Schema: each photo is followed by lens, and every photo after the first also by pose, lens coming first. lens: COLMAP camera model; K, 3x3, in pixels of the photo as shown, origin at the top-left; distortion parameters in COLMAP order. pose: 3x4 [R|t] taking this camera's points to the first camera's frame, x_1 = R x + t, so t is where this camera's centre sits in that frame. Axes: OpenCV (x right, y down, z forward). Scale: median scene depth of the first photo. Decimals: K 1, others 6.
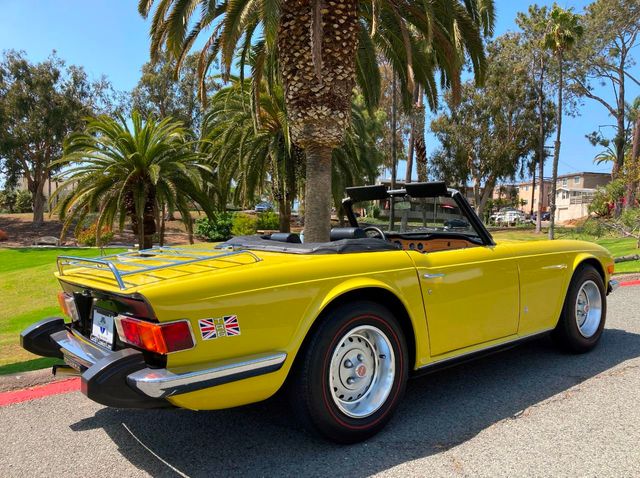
lens RADIAL K [[534.0, 0, 331.4], [0, 534.0, 251.2], [0, 0, 1]] dist [0.010417, -0.001157]
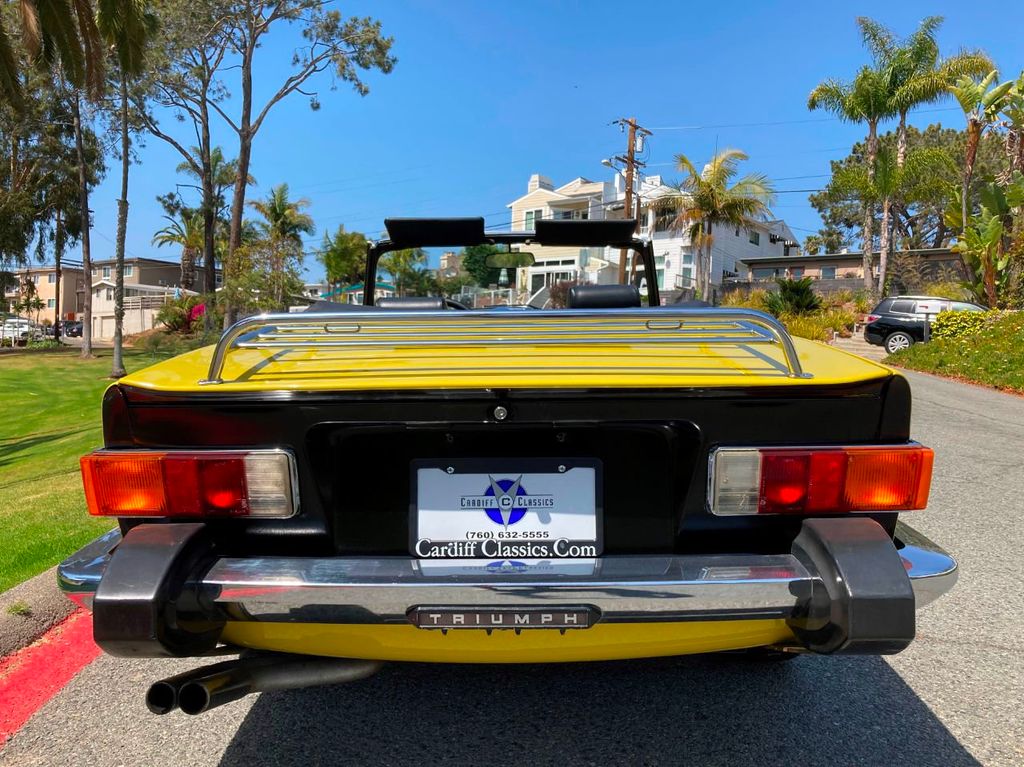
lens RADIAL K [[890.5, 0, 509.0], [0, 890.5, 408.7], [0, 0, 1]] dist [0.006944, 0.002518]
pose [[0.658285, -0.049540, 0.751137, -0.094893], [0.034113, 0.998770, 0.035976, 0.005872], [-0.751995, 0.001941, 0.659166, 0.065559]]
